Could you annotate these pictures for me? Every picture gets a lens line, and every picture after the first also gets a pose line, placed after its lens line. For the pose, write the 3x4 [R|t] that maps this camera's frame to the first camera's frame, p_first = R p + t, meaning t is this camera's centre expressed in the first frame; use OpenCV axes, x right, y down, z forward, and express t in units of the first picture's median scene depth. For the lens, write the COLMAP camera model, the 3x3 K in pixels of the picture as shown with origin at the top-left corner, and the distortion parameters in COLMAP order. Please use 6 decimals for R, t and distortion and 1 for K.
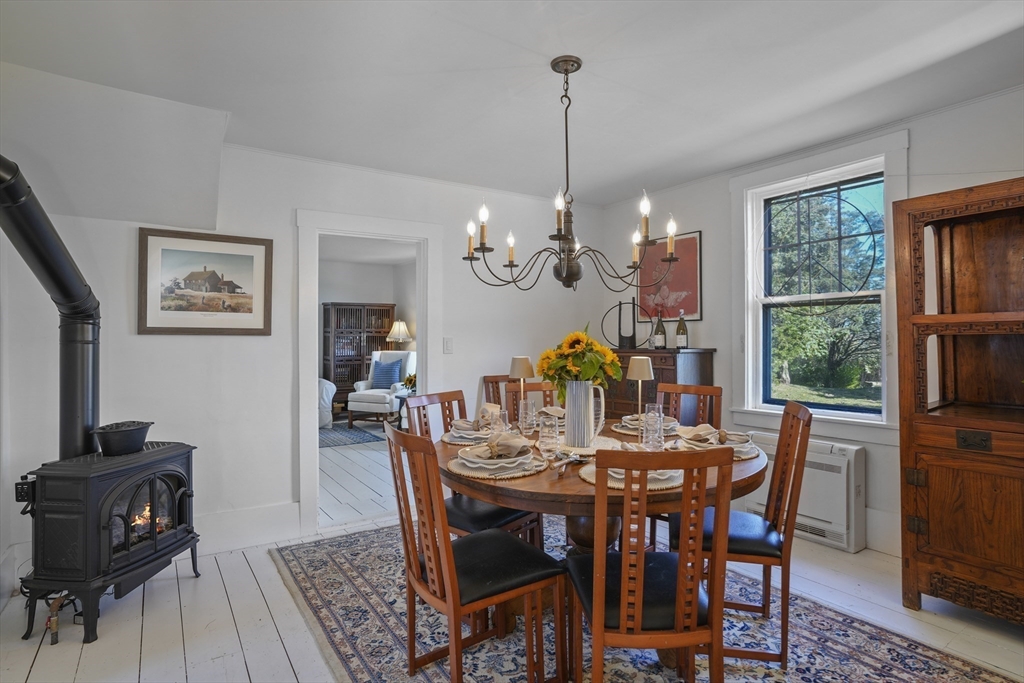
lens RADIAL K [[539.9, 0, 517.1], [0, 539.9, 335.5], [0, 0, 1]] dist [-0.000792, 0.000215]
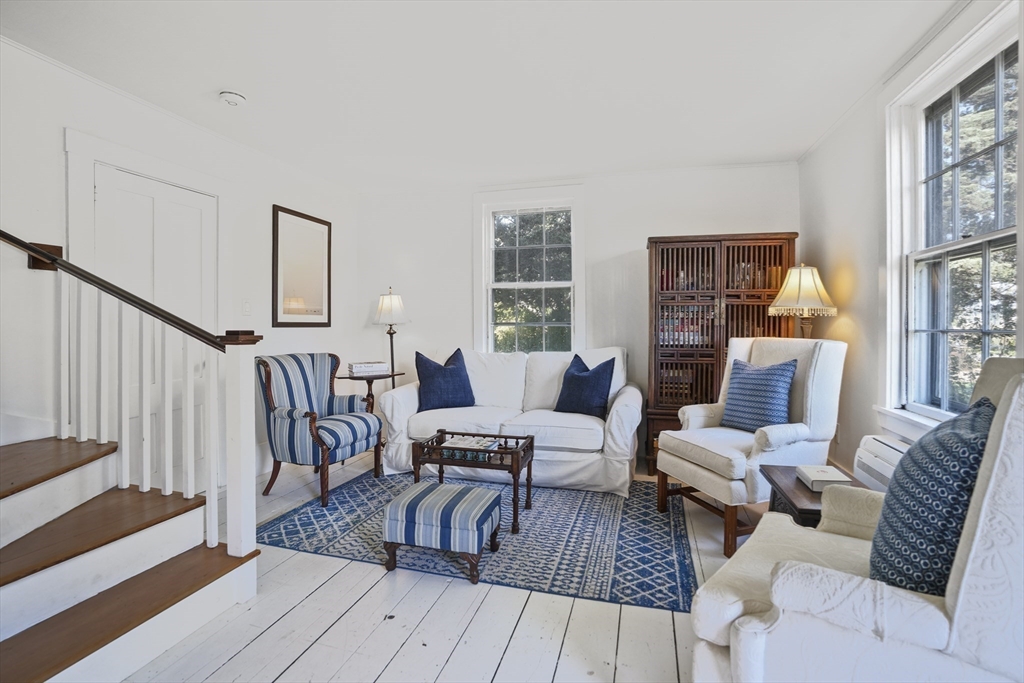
lens RADIAL K [[539.9, 0, 505.8], [0, 539.9, 321.4], [0, 0, 1]] dist [-0.000792, 0.000215]
pose [[0.690258, 0.001539, -0.723562, -0.072369], [0.002531, 0.999986, 0.004542, 0.013091], [0.723559, -0.004967, 0.690245, 0.543545]]
